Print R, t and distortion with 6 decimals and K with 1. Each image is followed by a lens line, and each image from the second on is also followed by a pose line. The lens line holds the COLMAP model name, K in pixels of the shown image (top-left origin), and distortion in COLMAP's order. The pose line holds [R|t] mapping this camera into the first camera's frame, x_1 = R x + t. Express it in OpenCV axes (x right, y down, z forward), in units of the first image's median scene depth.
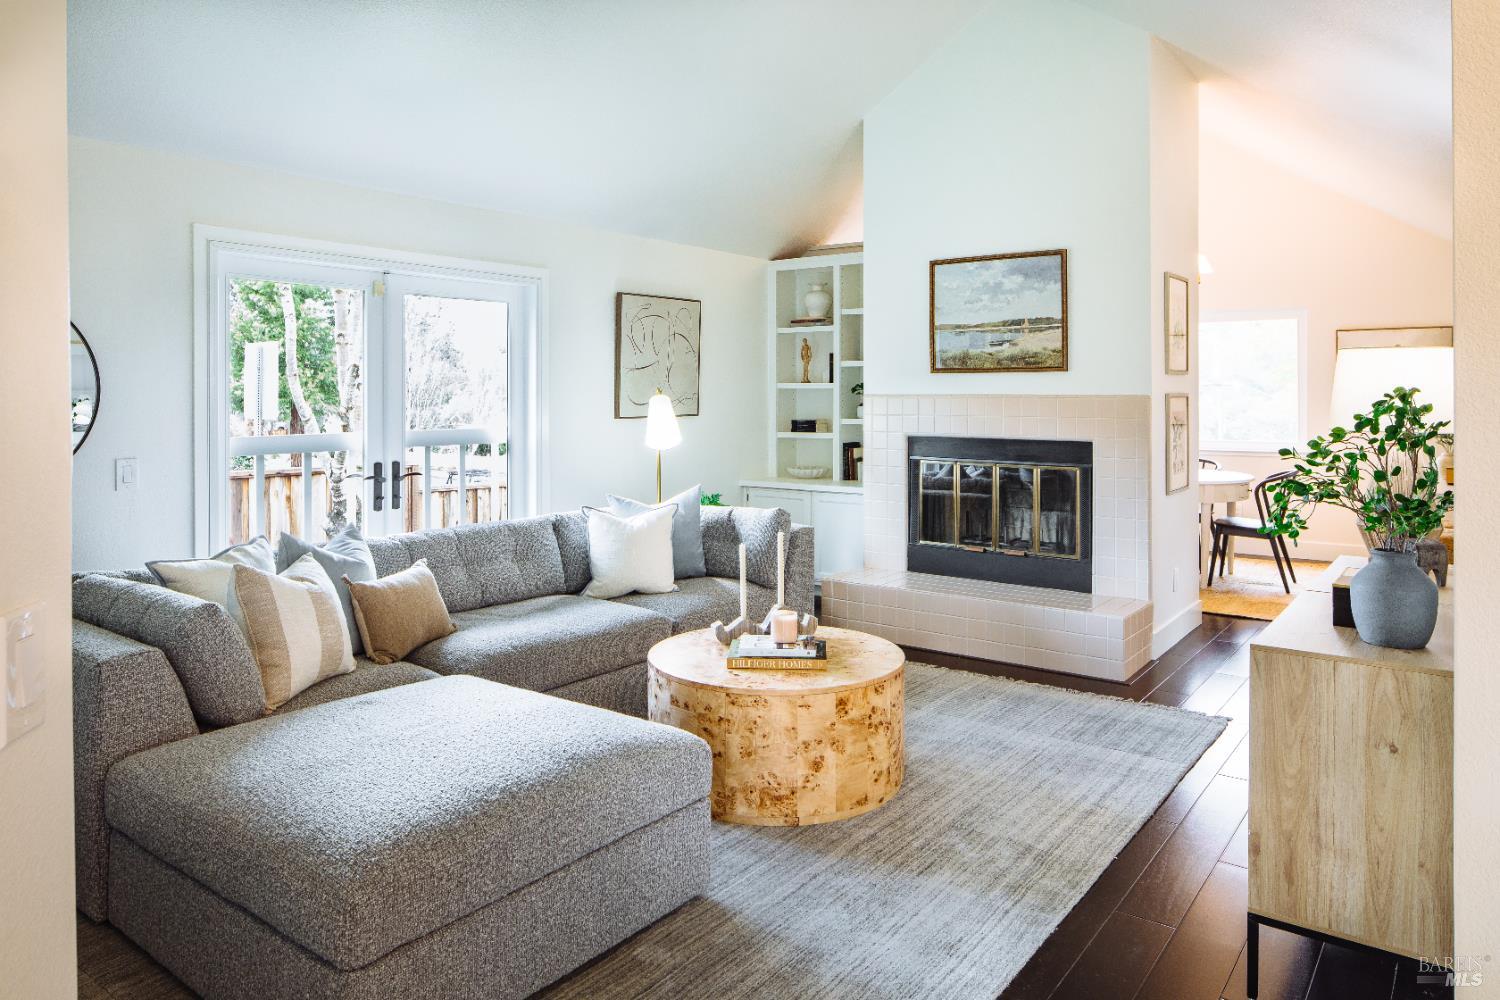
lens RADIAL K [[1022.1, 0, 742.1], [0, 1022.1, 392.5], [0, 0, 1]] dist [-0.005078, -0.003484]
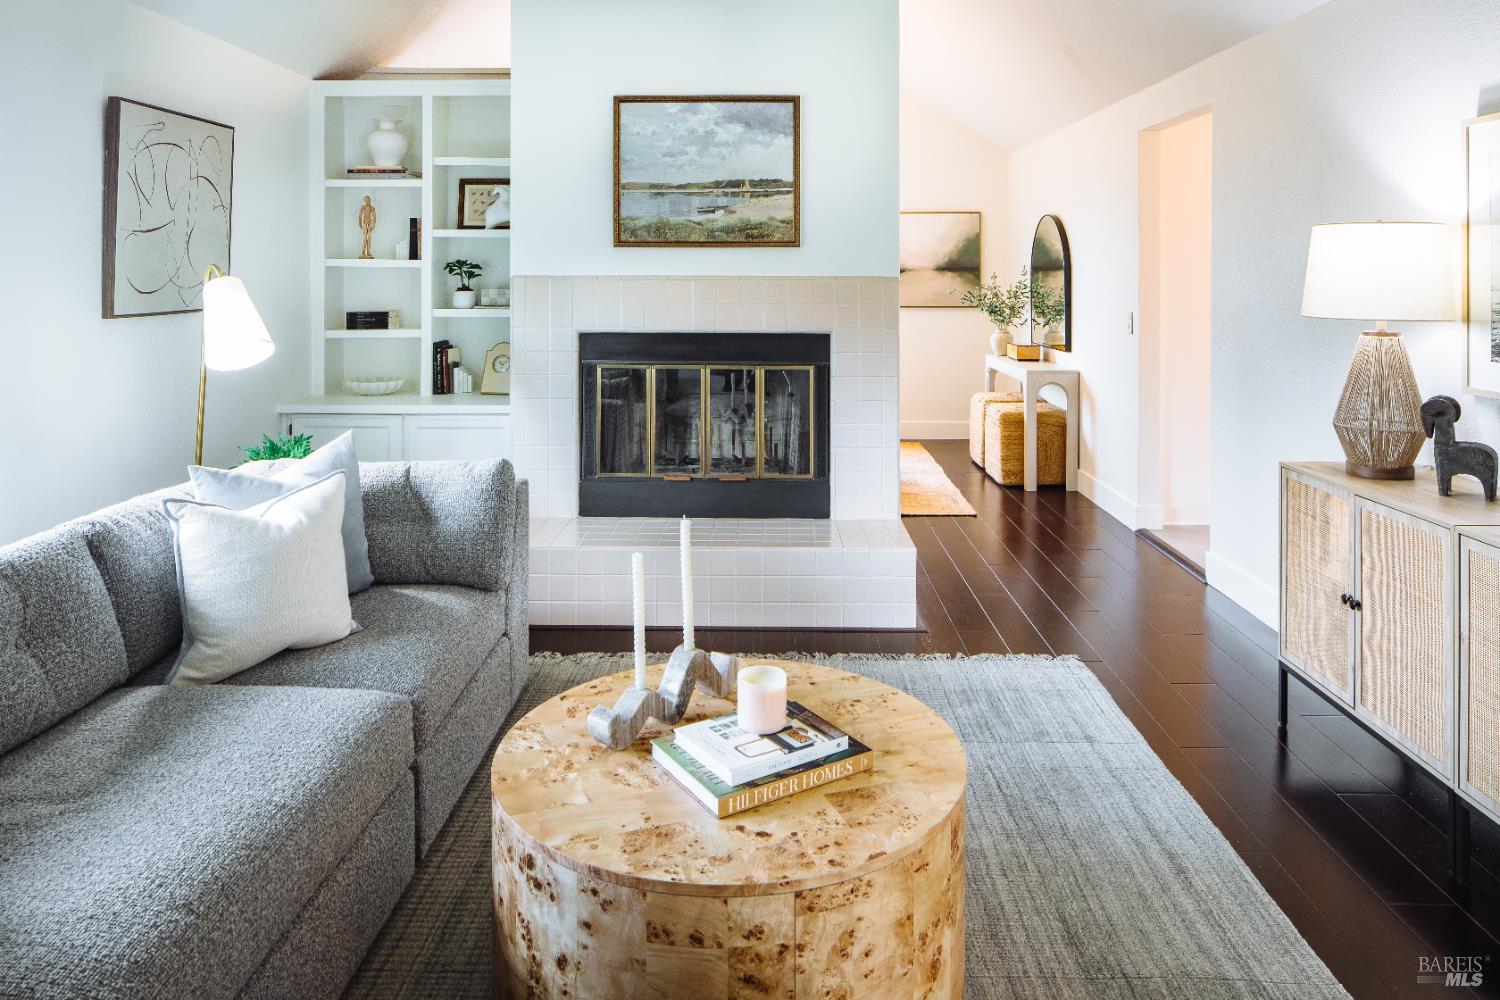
lens RADIAL K [[1022.2, 0, 751.2], [0, 1022.2, 278.2], [0, 0, 1]] dist [-0.004647, -0.003029]
pose [[0.807668, -0.000990, 0.589637, -0.184711], [-0.002014, 0.999988, 0.004437, 0.000208], [-0.589634, -0.004771, 0.807656, 0.361343]]
